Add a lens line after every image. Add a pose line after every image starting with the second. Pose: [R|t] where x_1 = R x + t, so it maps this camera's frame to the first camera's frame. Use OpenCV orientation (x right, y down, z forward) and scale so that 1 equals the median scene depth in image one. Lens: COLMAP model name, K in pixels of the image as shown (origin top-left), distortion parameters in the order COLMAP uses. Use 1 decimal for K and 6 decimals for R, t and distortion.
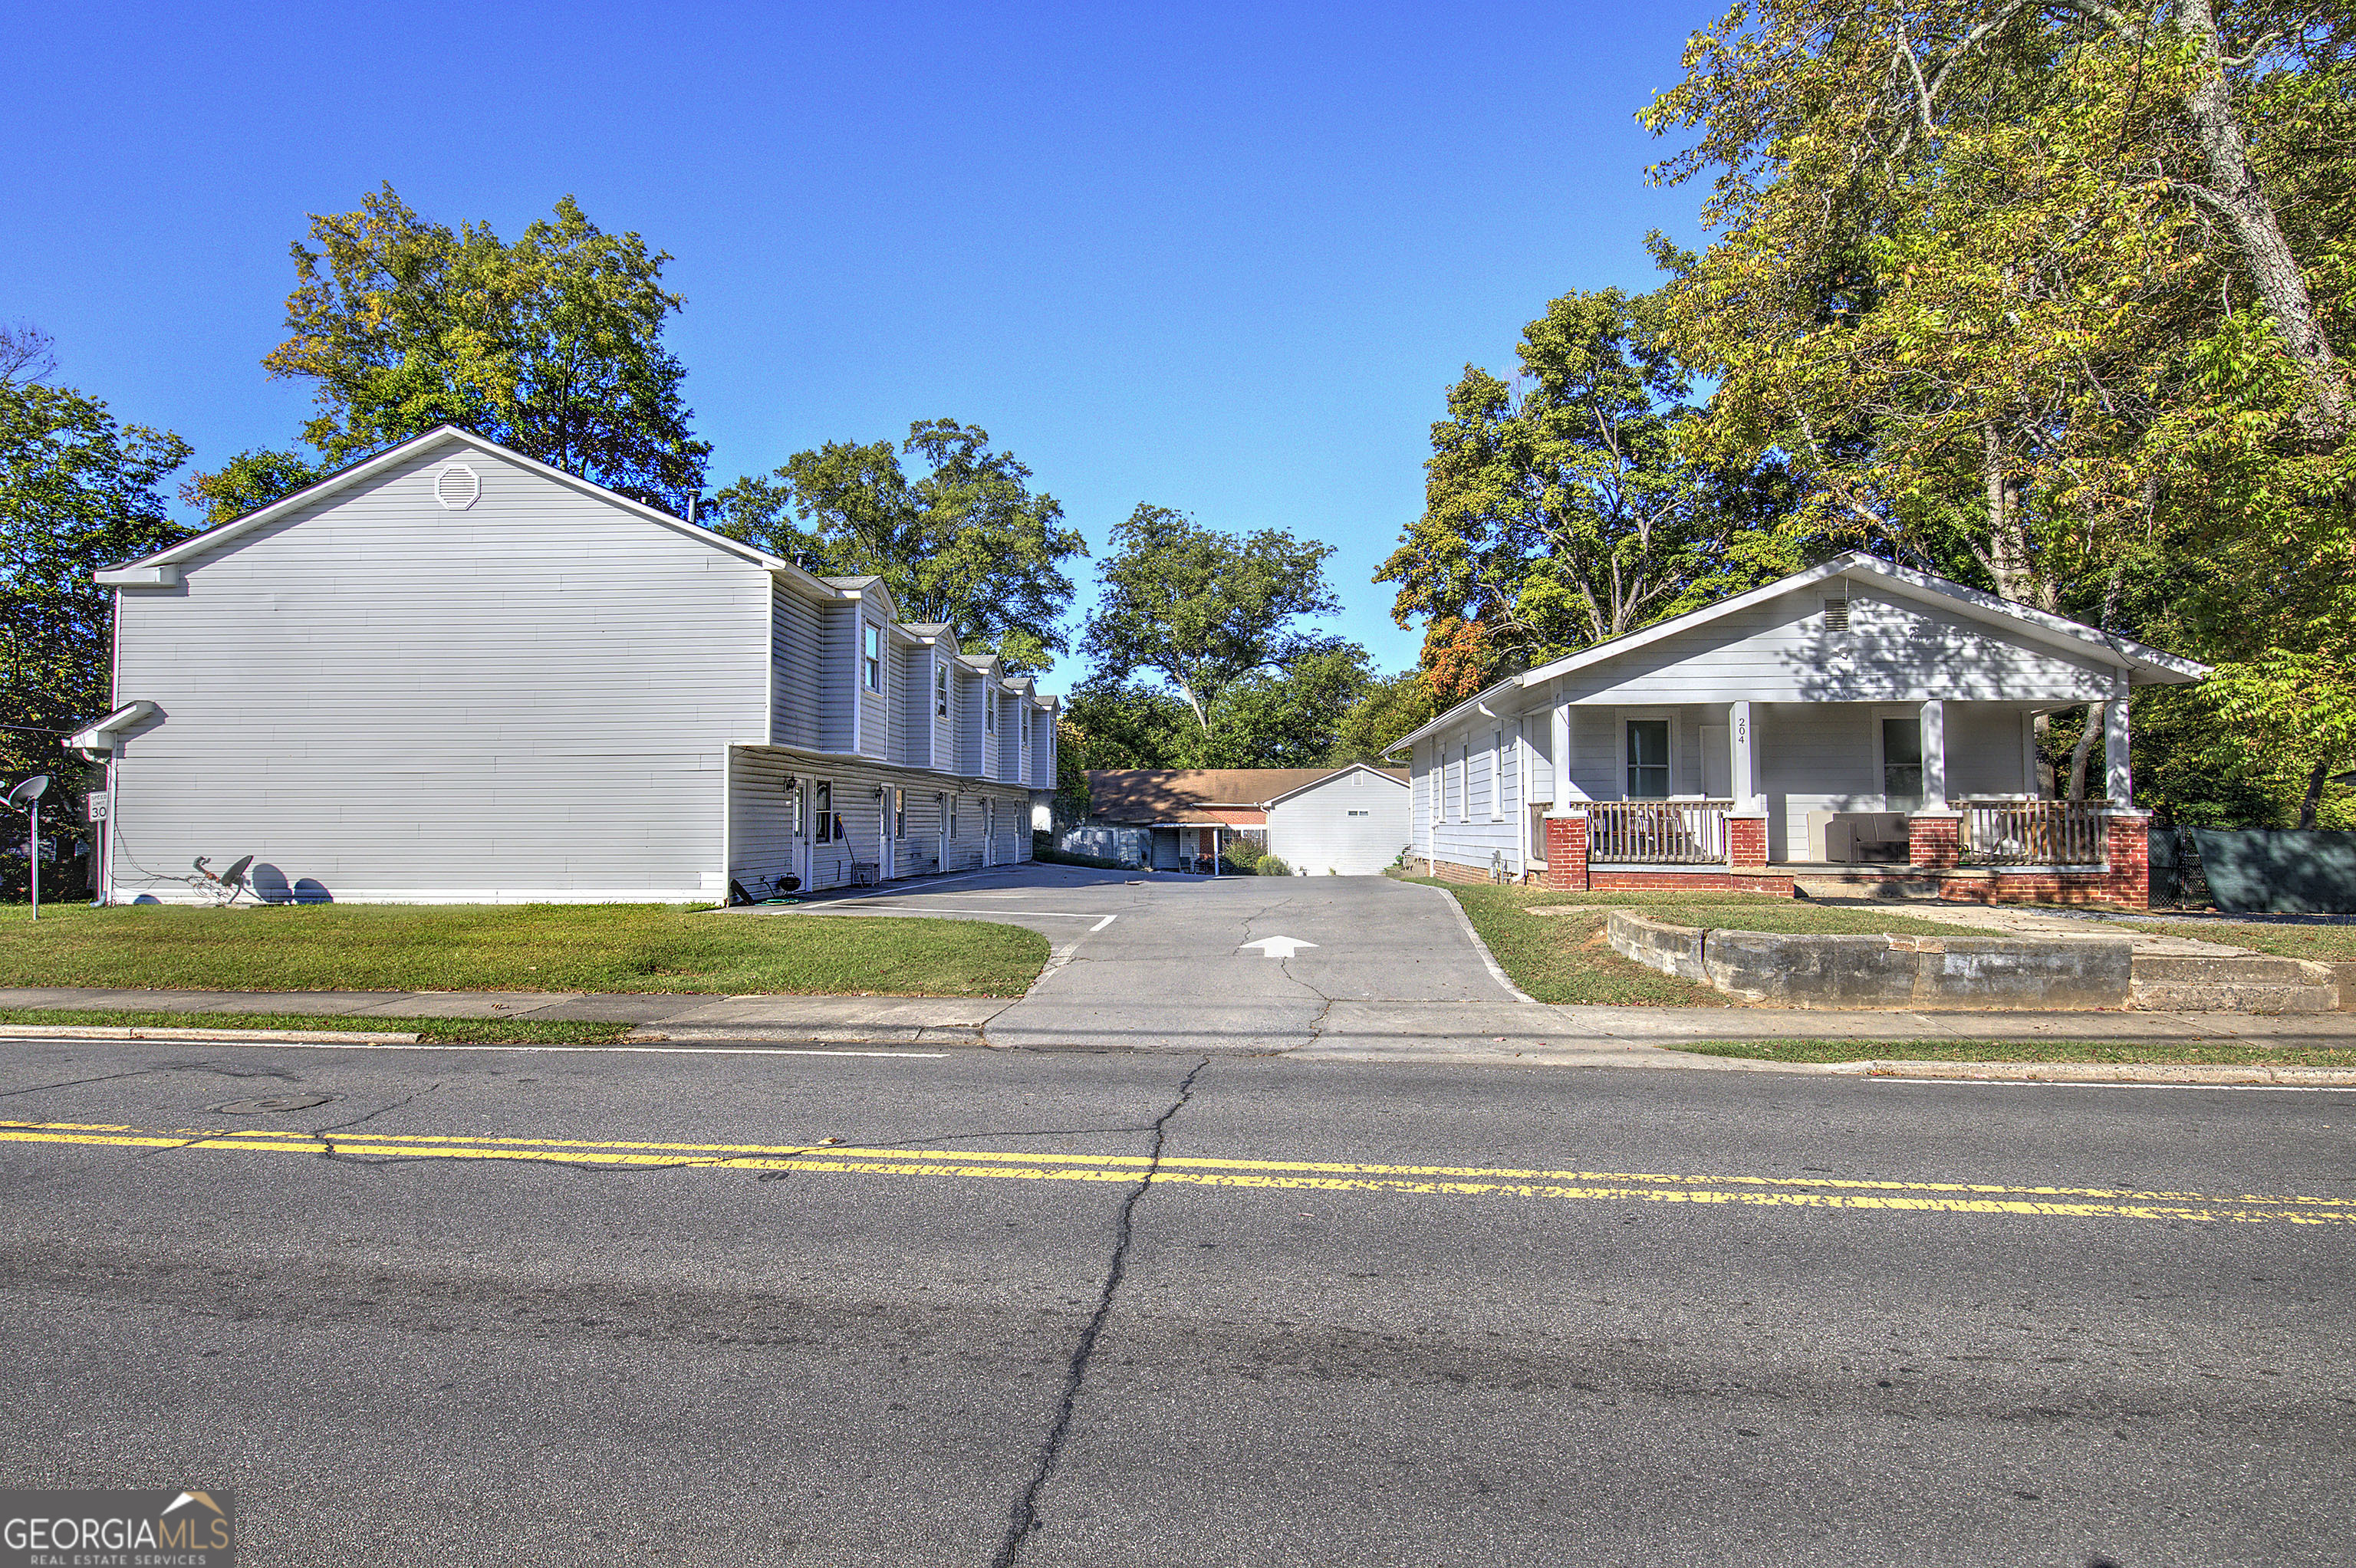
lens RADIAL K [[1279.8, 0, 1178.0], [0, 1279.8, 784.0], [0, 0, 1]] dist [-0.001353, -0.000522]
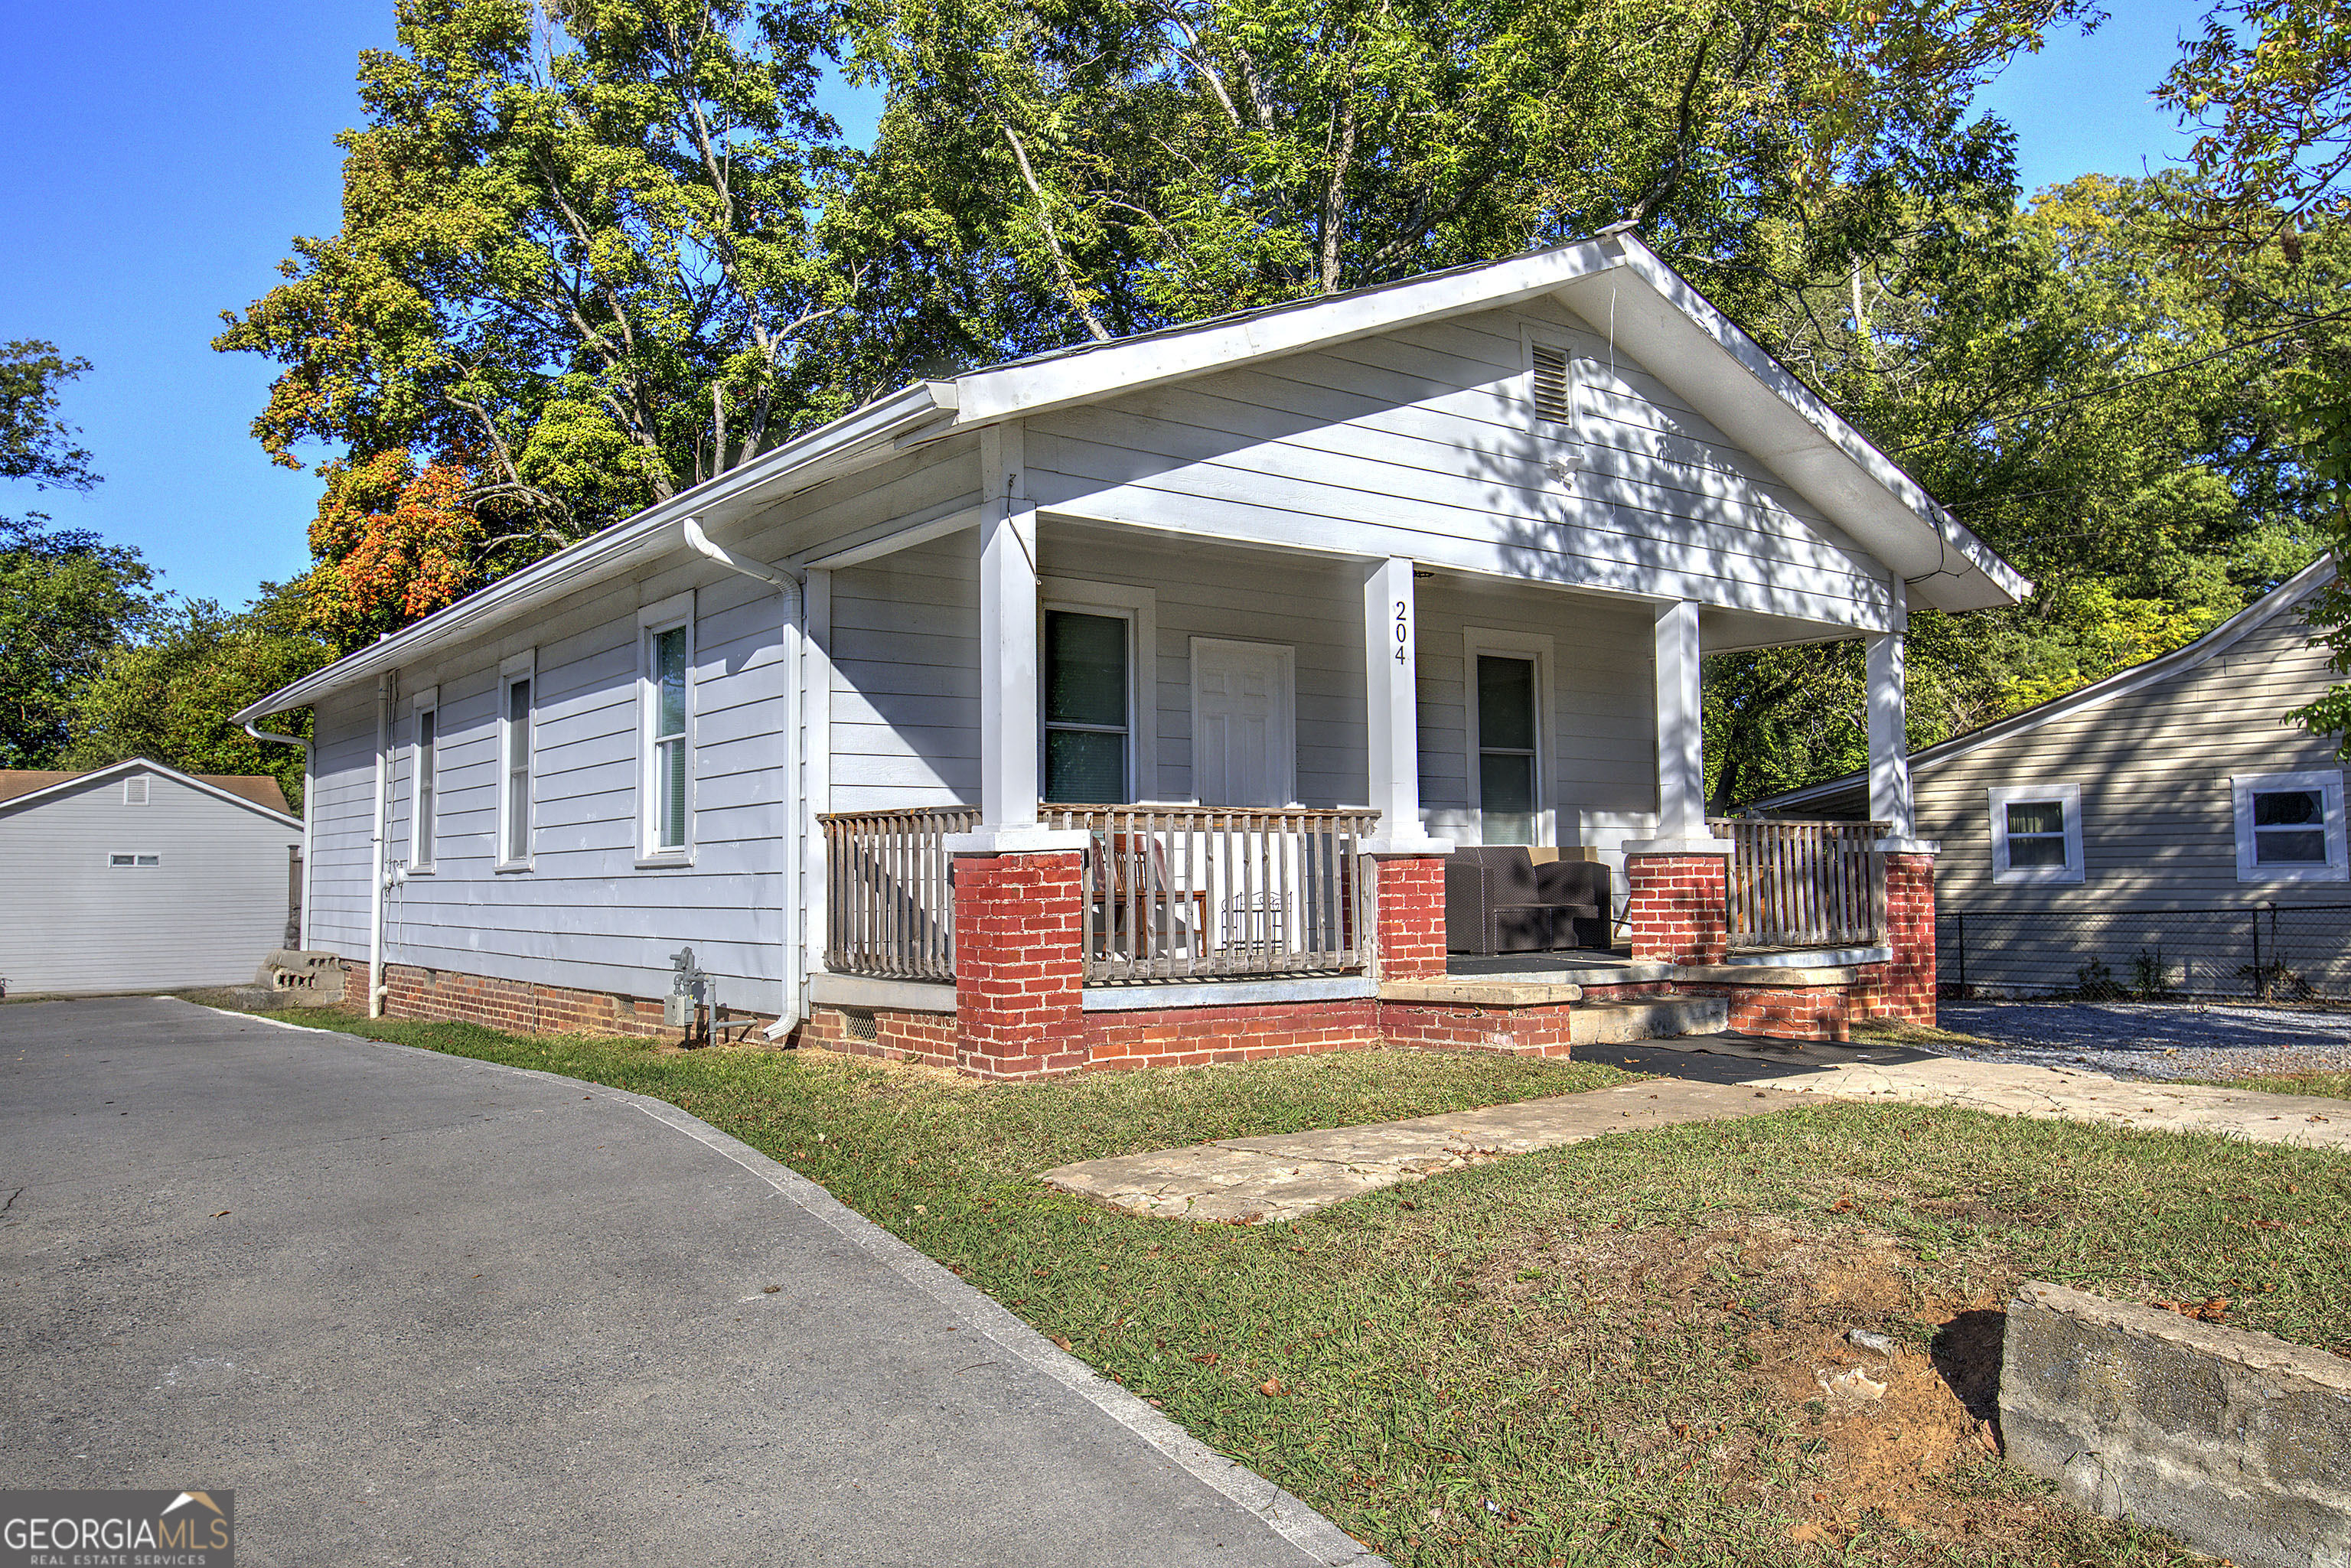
lens RADIAL K [[1738.8, 0, 1175.9], [0, 1738.8, 769.0], [0, 0, 1]] dist [-0.003968, 0.003677]
pose [[0.765119, 0.036149, 0.642873, 0.044896], [-0.013900, 0.999117, -0.039638, 0.022619], [-0.643739, 0.021392, 0.764946, 0.636081]]
